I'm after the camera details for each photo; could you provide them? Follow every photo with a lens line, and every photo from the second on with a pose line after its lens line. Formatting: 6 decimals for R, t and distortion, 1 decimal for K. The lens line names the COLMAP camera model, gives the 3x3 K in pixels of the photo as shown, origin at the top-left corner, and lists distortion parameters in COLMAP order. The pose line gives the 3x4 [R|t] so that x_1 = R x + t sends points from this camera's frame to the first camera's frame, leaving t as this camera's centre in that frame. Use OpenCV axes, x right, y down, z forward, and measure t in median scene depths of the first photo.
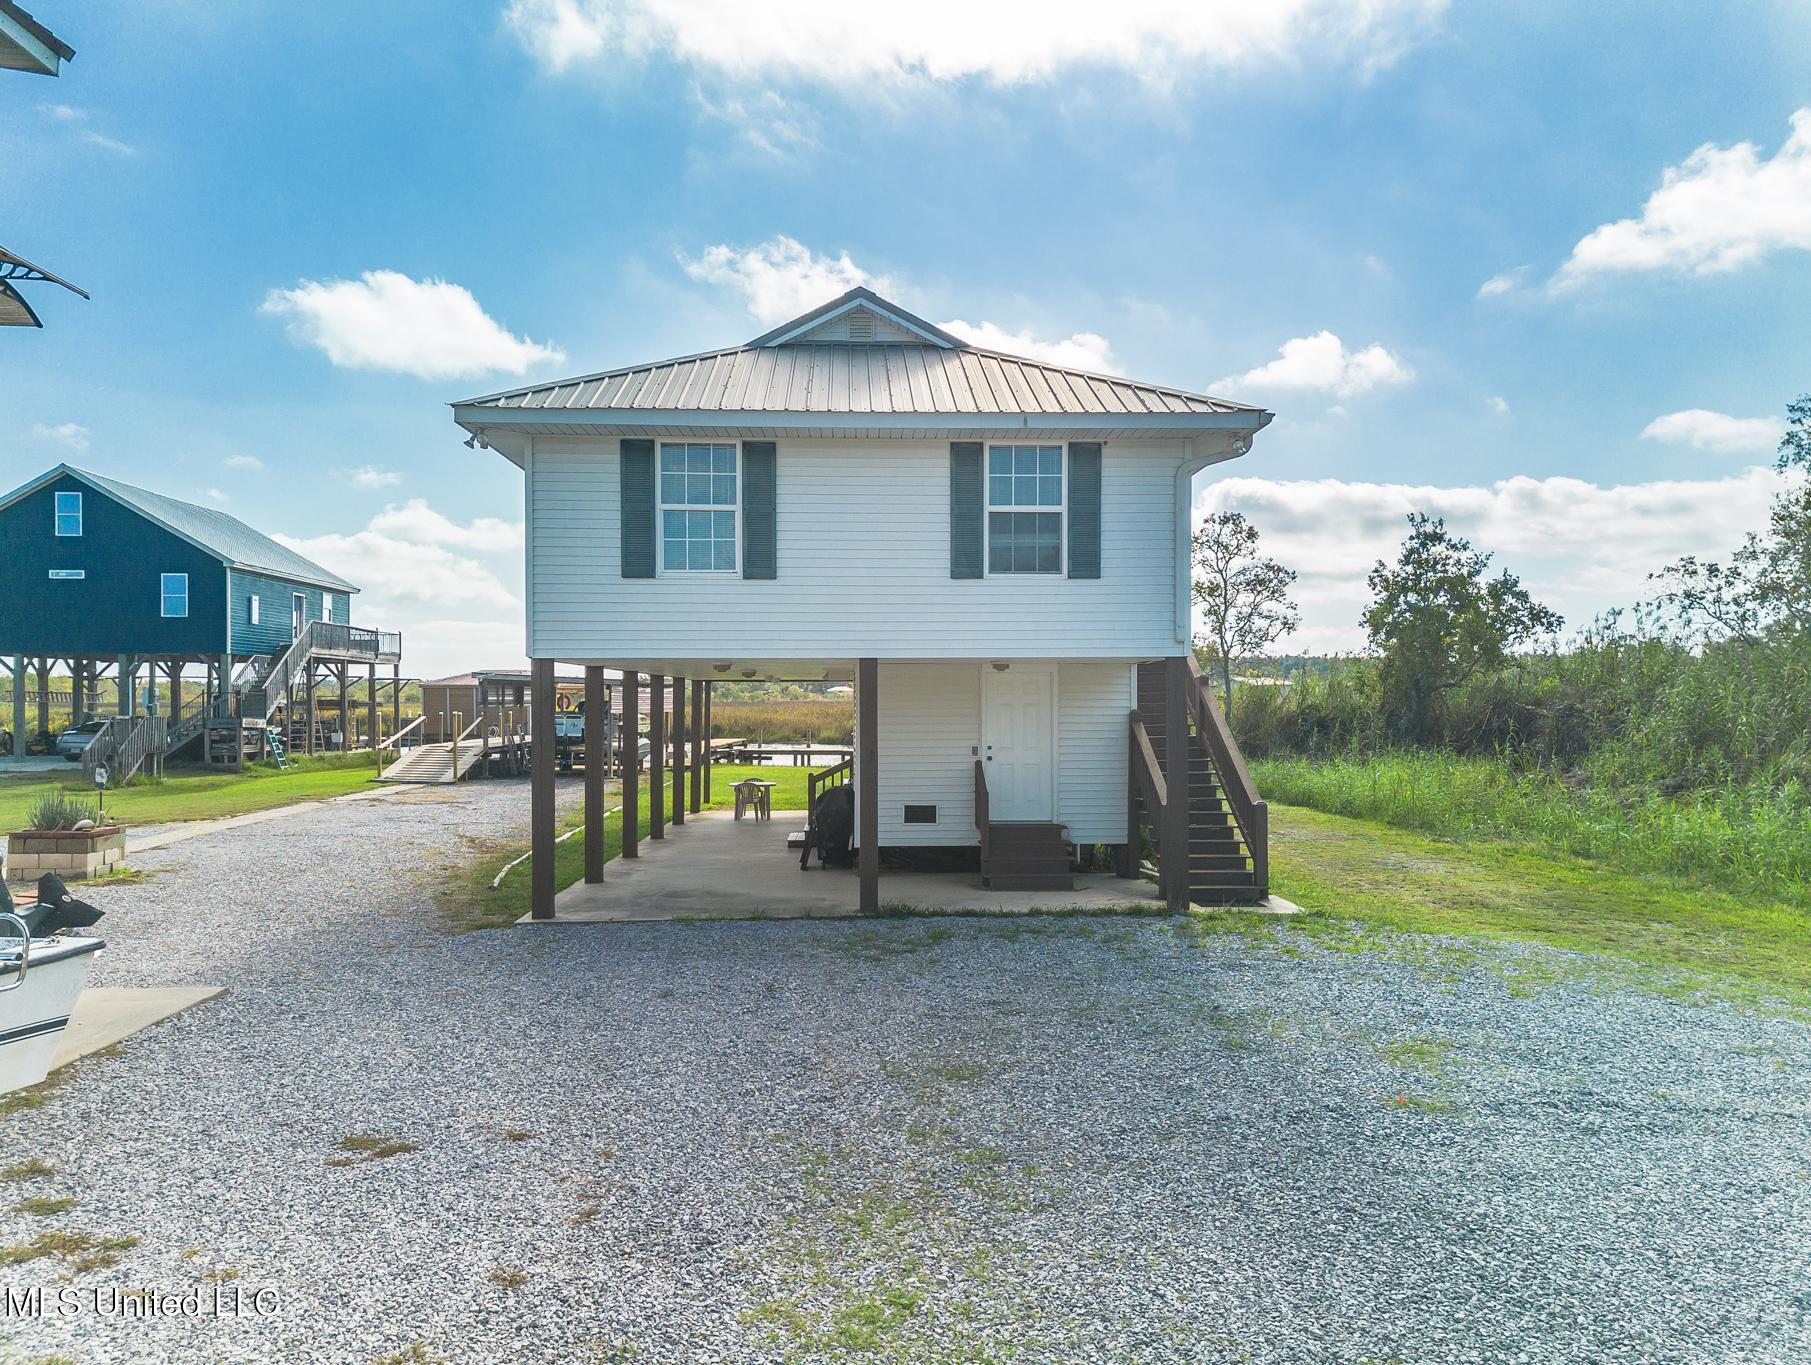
lens RADIAL K [[1325.3, 0, 905.5], [0, 1325.3, 682.5], [0, 0, 1]] dist [0.008980, -0.001484]
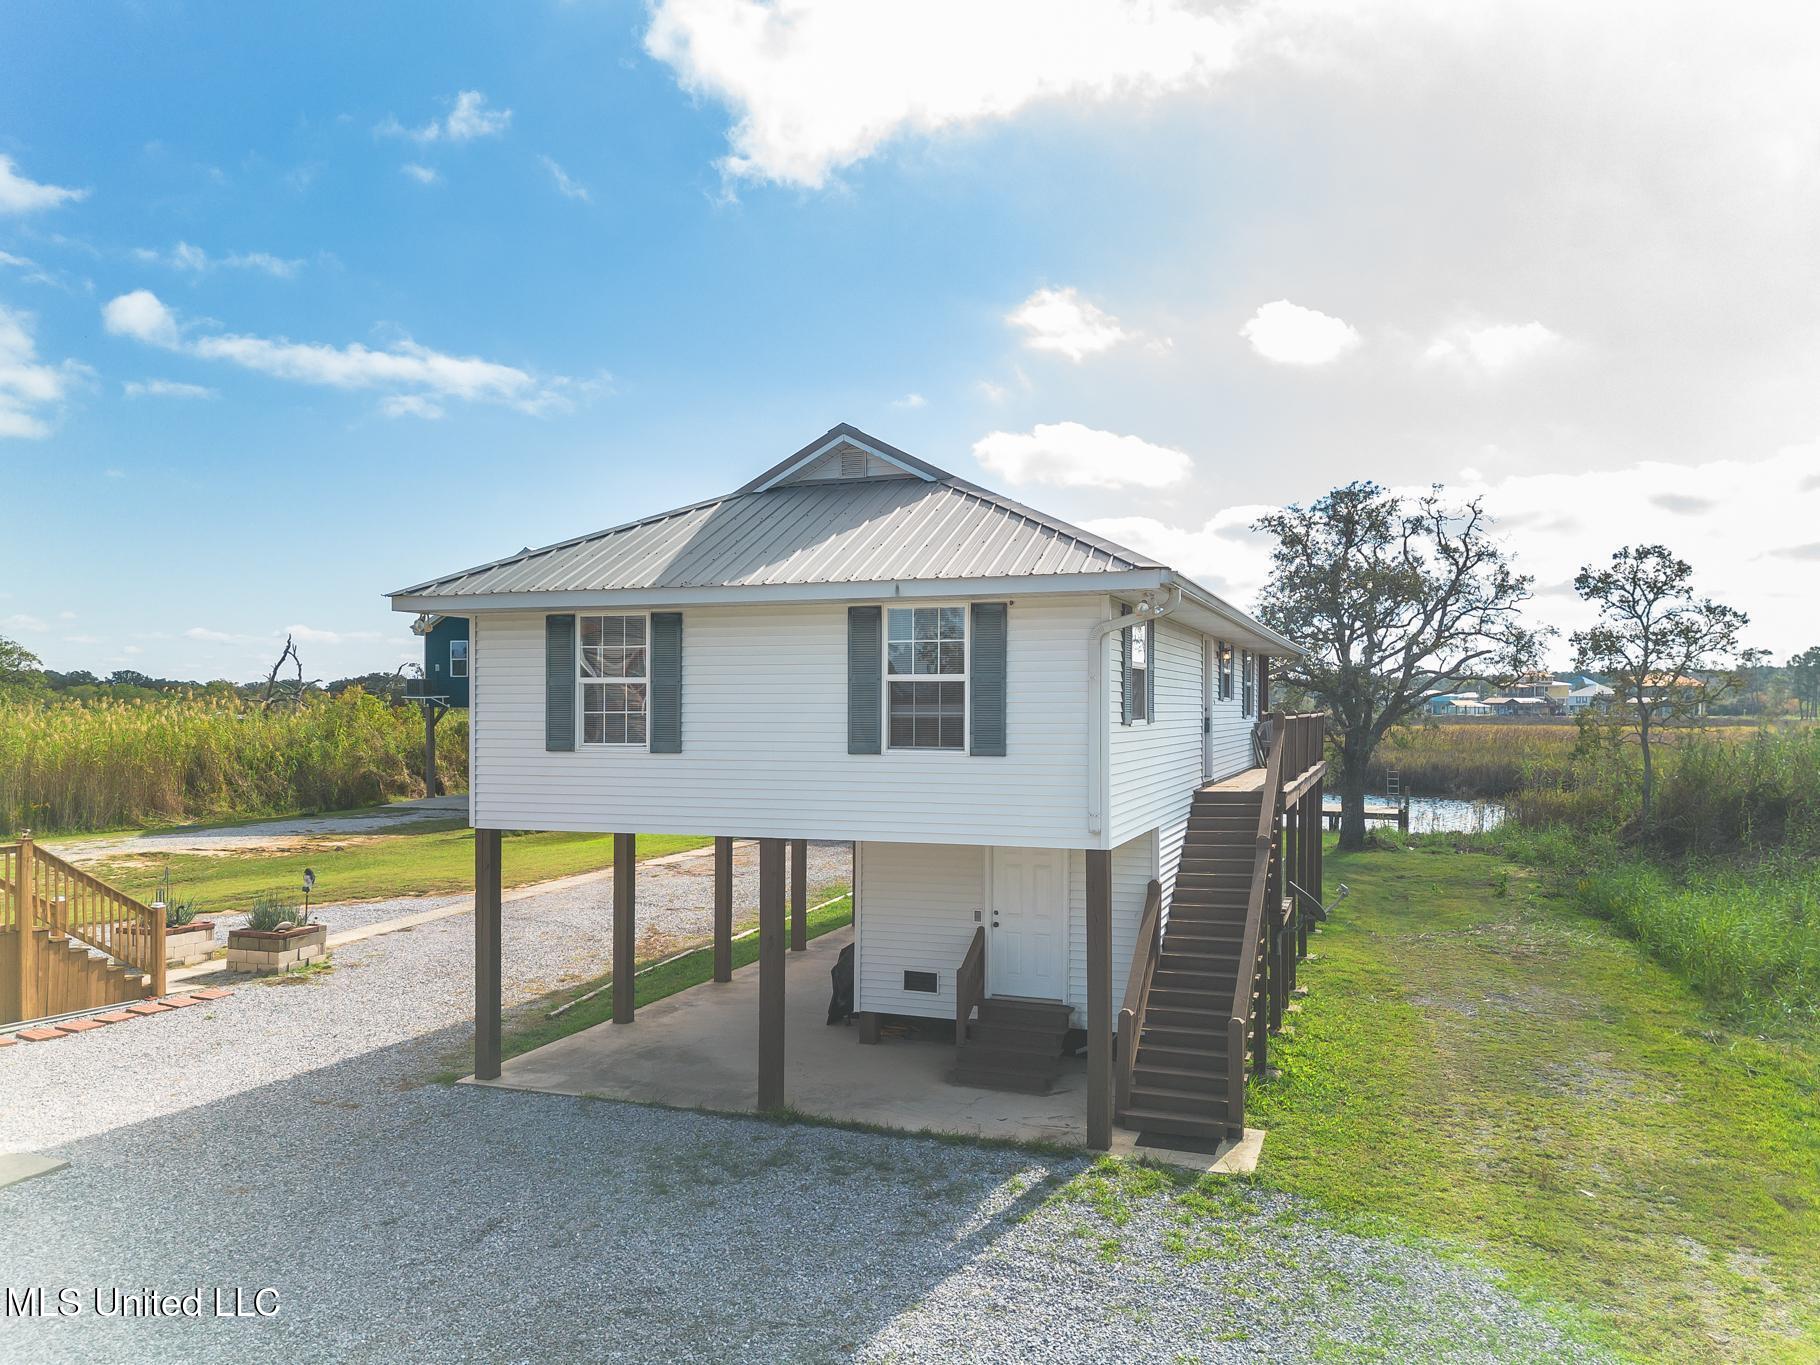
lens RADIAL K [[1351.9, 0, 911.2], [0, 1351.9, 654.7], [0, 0, 1]] dist [0.023588, -0.002116]
pose [[0.923727, -0.012764, -0.382838, 0.434287], [0.003871, 0.999705, -0.023991, -0.124419], [0.383031, 0.020679, 0.923504, 0.143647]]
